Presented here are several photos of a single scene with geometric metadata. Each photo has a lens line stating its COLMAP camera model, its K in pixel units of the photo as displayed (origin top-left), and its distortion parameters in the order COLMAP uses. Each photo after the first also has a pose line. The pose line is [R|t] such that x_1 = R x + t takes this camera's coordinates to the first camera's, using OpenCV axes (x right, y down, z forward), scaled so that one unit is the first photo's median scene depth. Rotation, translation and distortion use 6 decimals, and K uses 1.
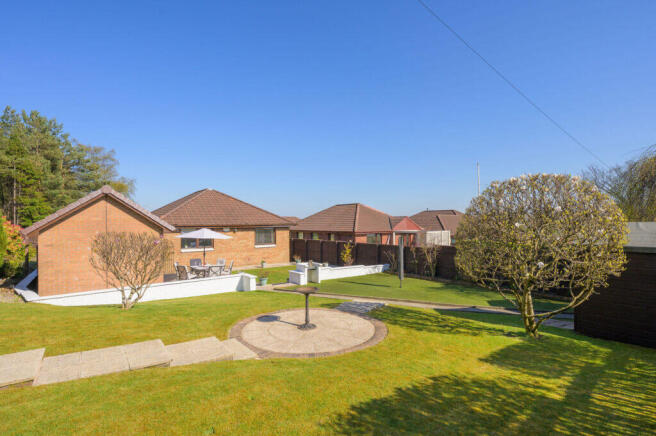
lens RADIAL K [[325.5, 0, 327.8], [0, 325.5, 216.7], [0, 0, 1]] dist [-0.001951, 0.000500]
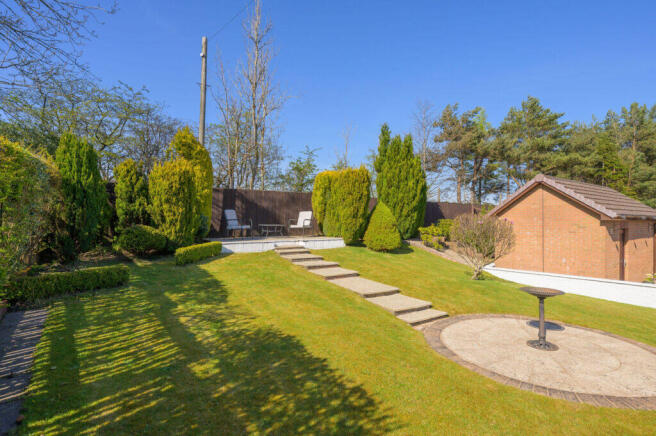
lens RADIAL K [[325.5, 0, 325.3], [0, 325.5, 222.4], [0, 0, 1]] dist [-0.001951, 0.000500]
pose [[-0.051728, 0.004165, -0.998653, 0.638294], [0.017101, 0.999848, 0.003285, 0.071445], [0.998515, -0.016909, -0.051792, 0.583746]]
